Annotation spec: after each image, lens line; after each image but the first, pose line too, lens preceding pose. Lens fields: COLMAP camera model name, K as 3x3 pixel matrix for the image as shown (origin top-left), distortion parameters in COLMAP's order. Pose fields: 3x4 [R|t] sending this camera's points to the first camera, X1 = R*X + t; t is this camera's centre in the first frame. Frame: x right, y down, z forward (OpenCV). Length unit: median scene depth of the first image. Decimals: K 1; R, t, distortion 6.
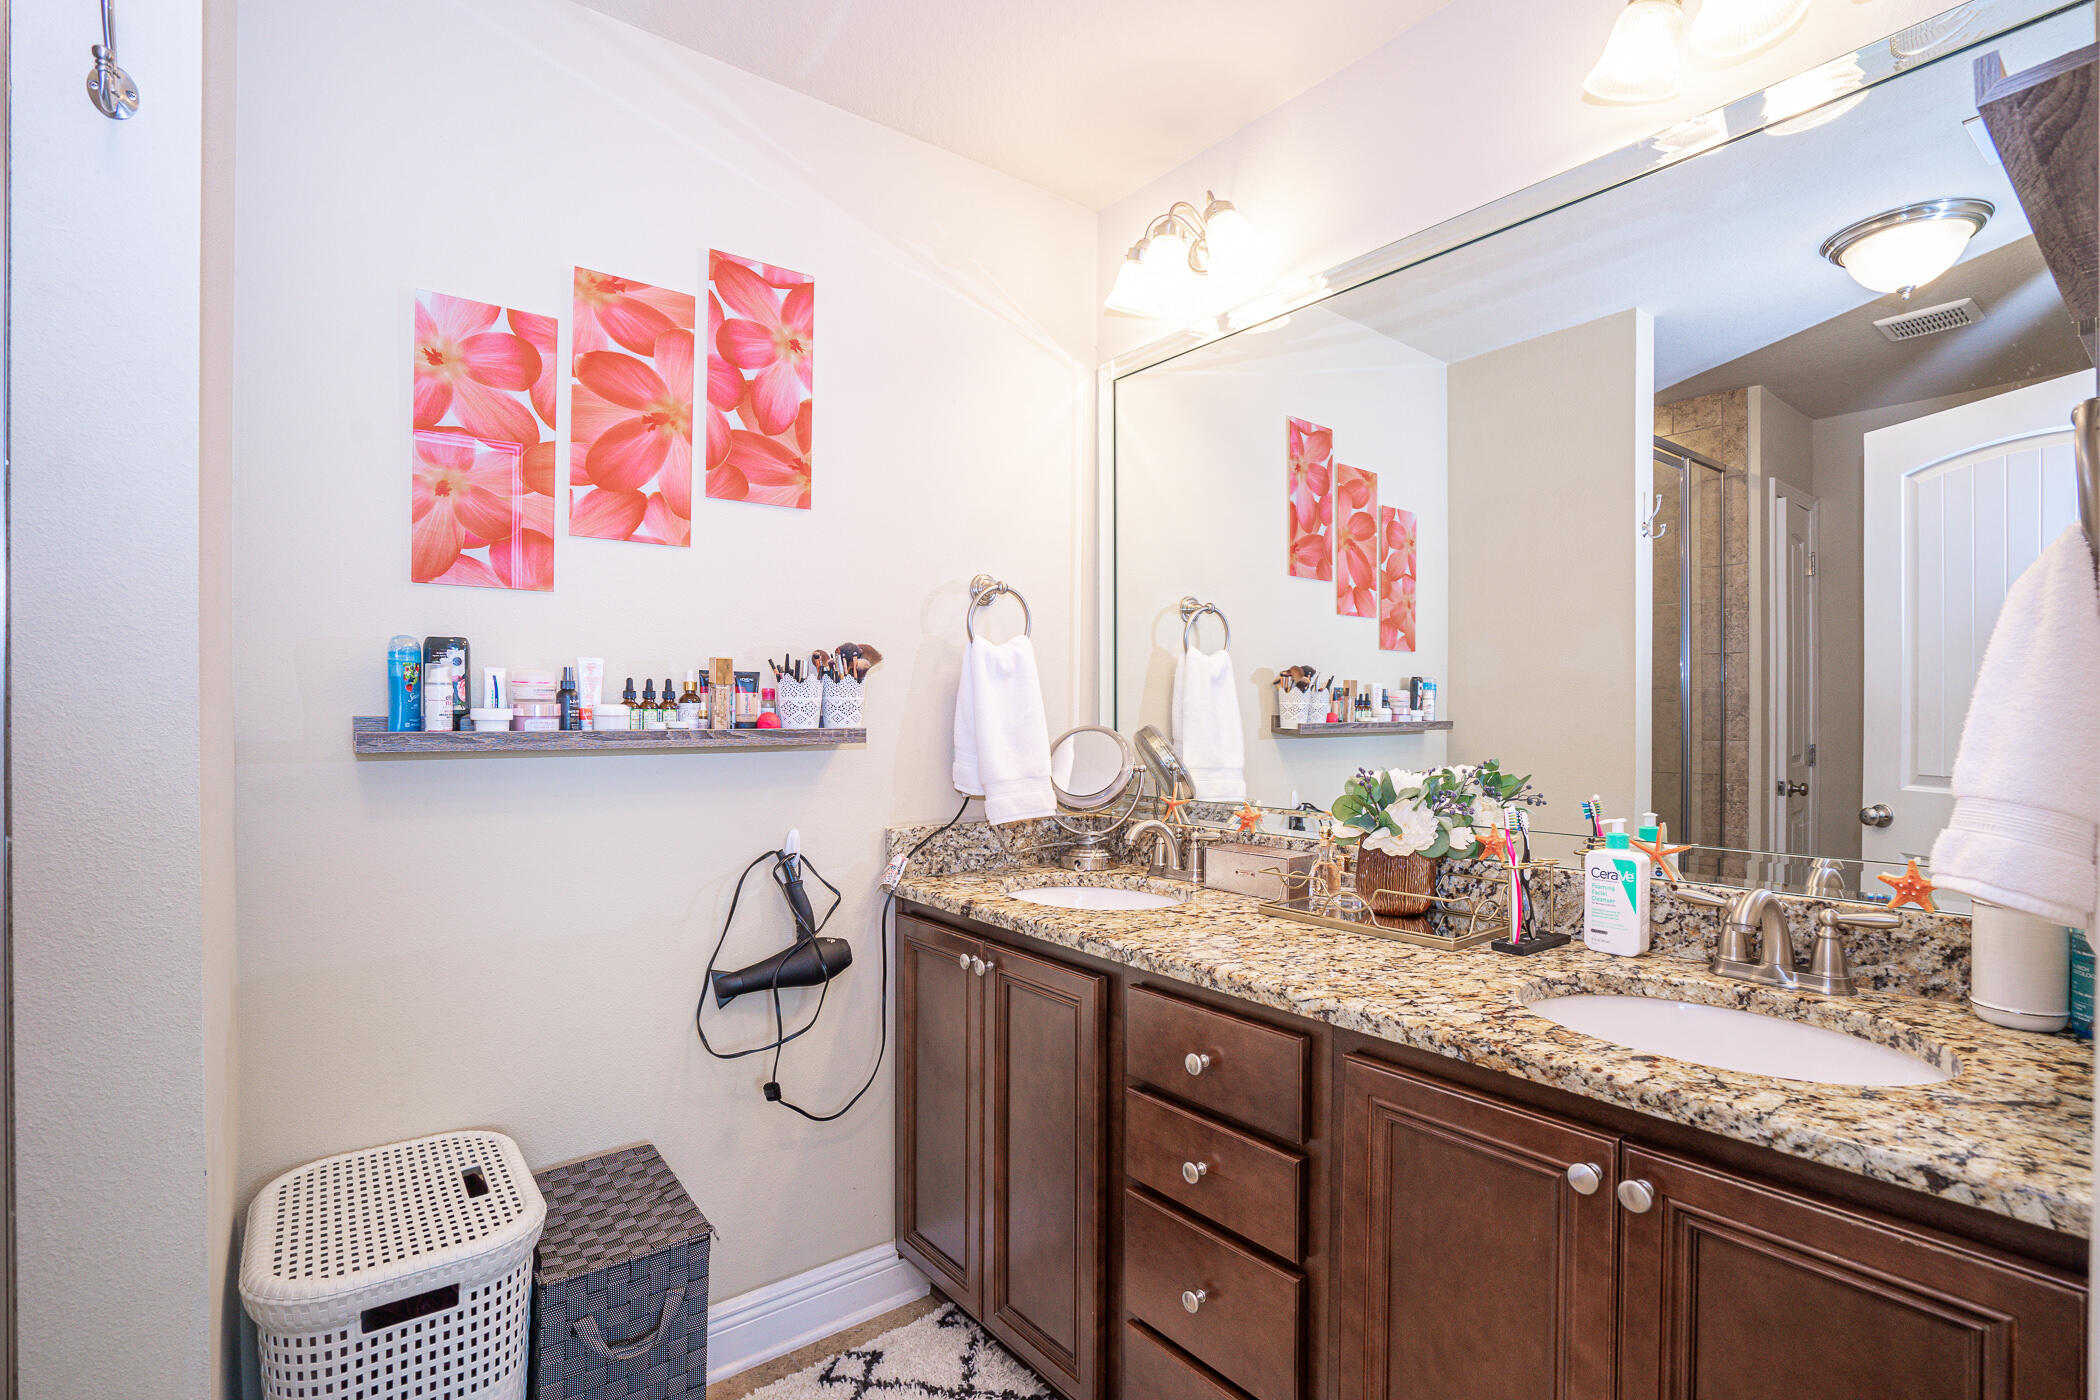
lens RADIAL K [[994.2, 0, 1055.0], [0, 994.2, 711.0], [0, 0, 1]] dist [-0.037526, 0.016167]
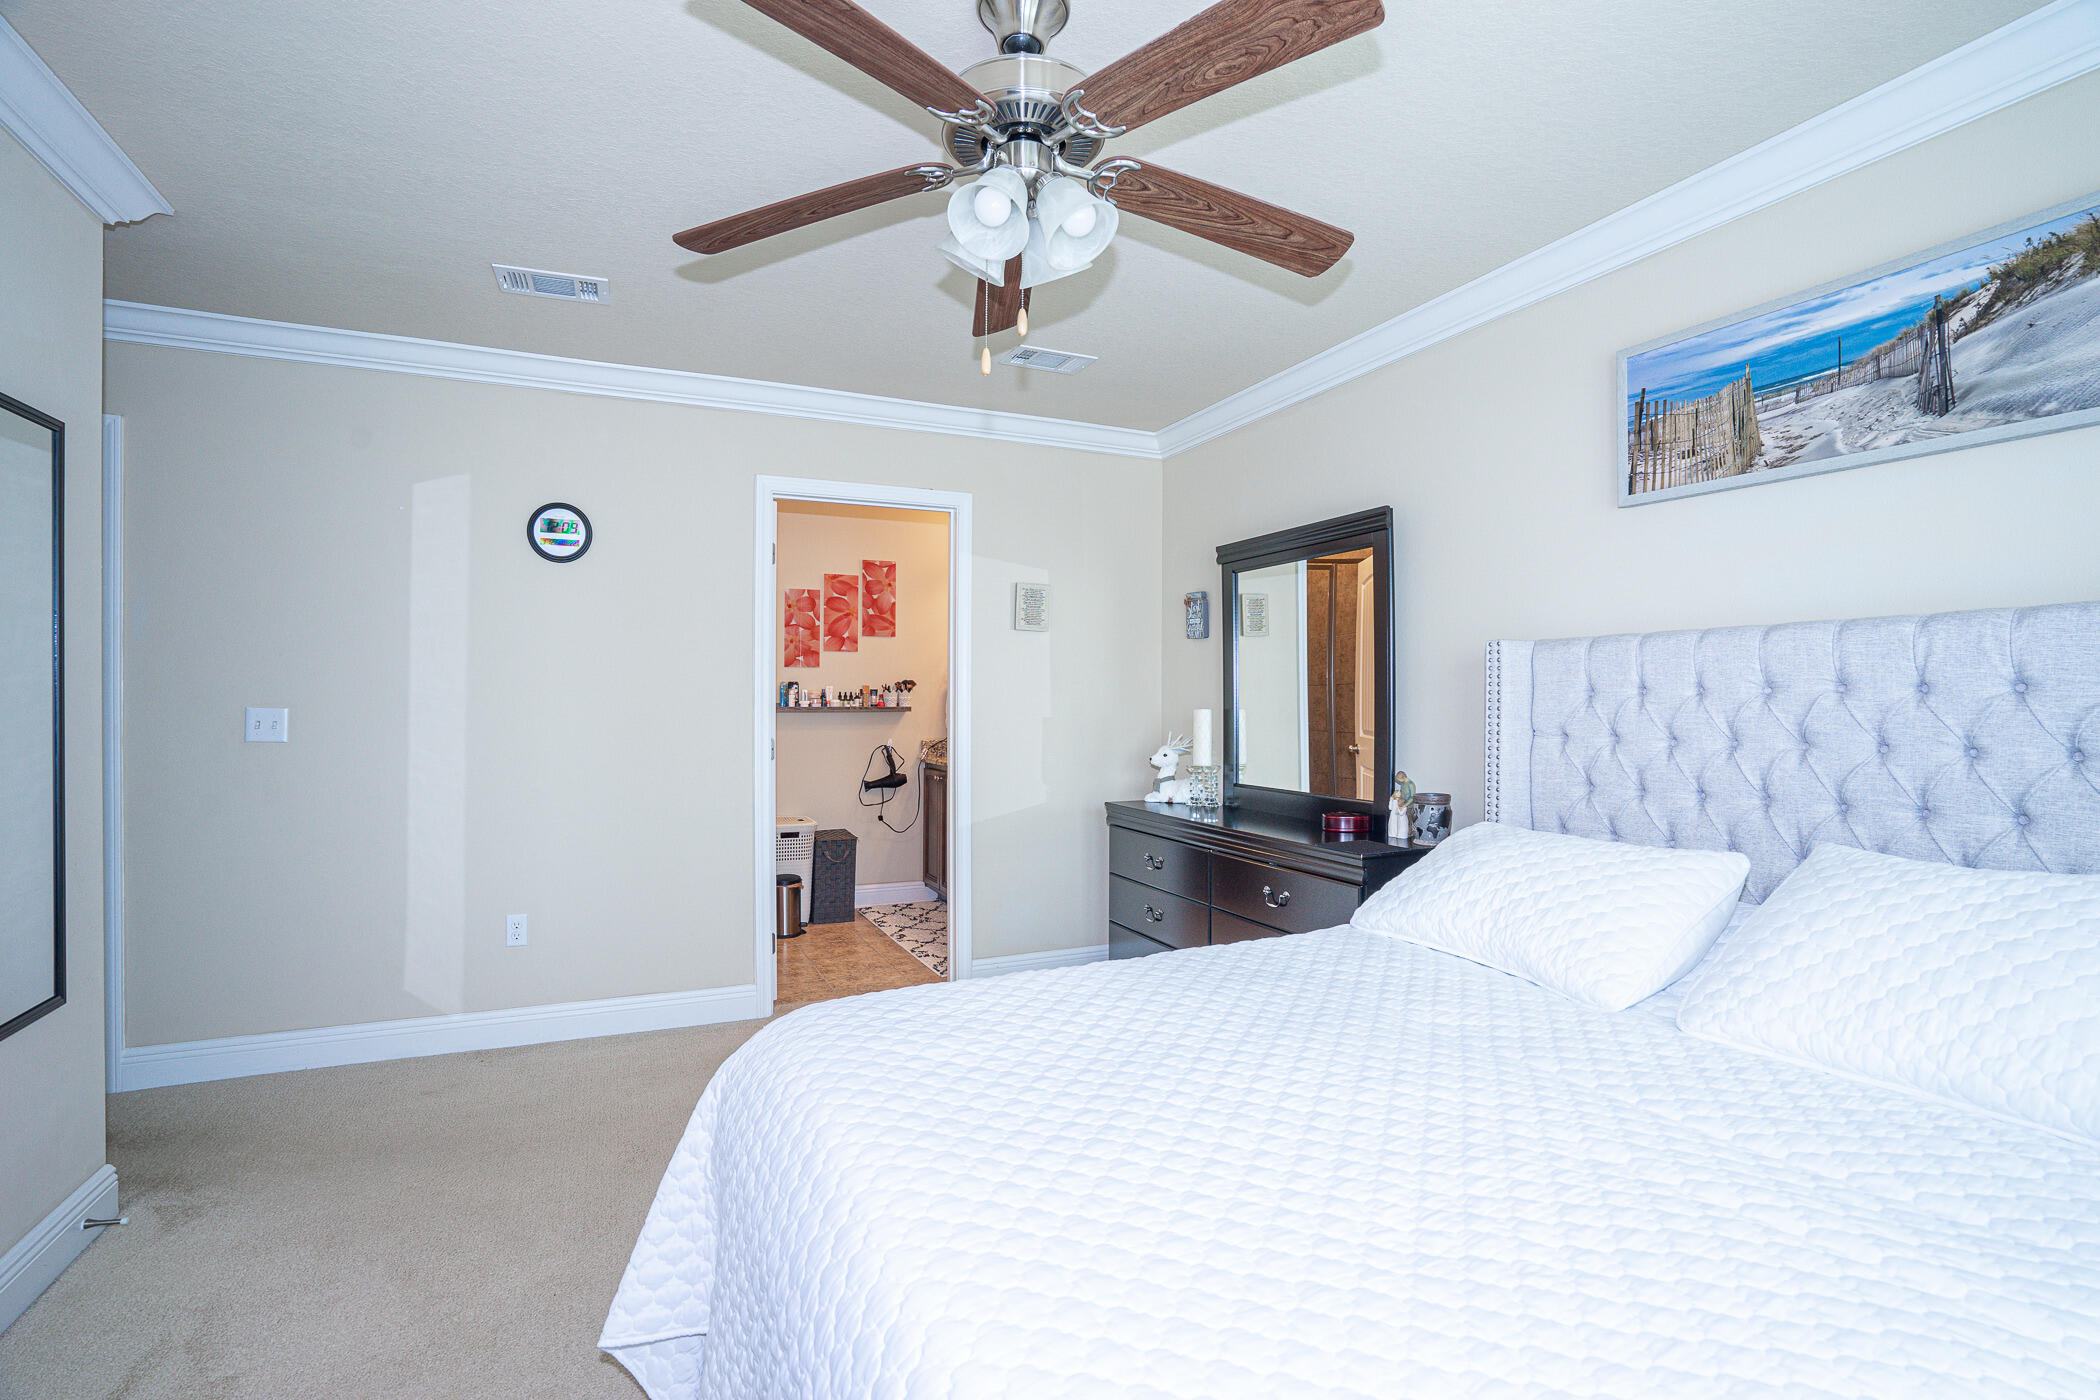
lens RADIAL K [[994.2, 0, 1033.1], [0, 994.2, 699.8], [0, 0, 1]] dist [-0.037526, 0.016167]
pose [[0.964593, 0.001575, -0.263739, 1.068900], [-0.000503, 0.999991, 0.004134, -0.018631], [0.263743, -0.003855, 0.964585, -2.040274]]
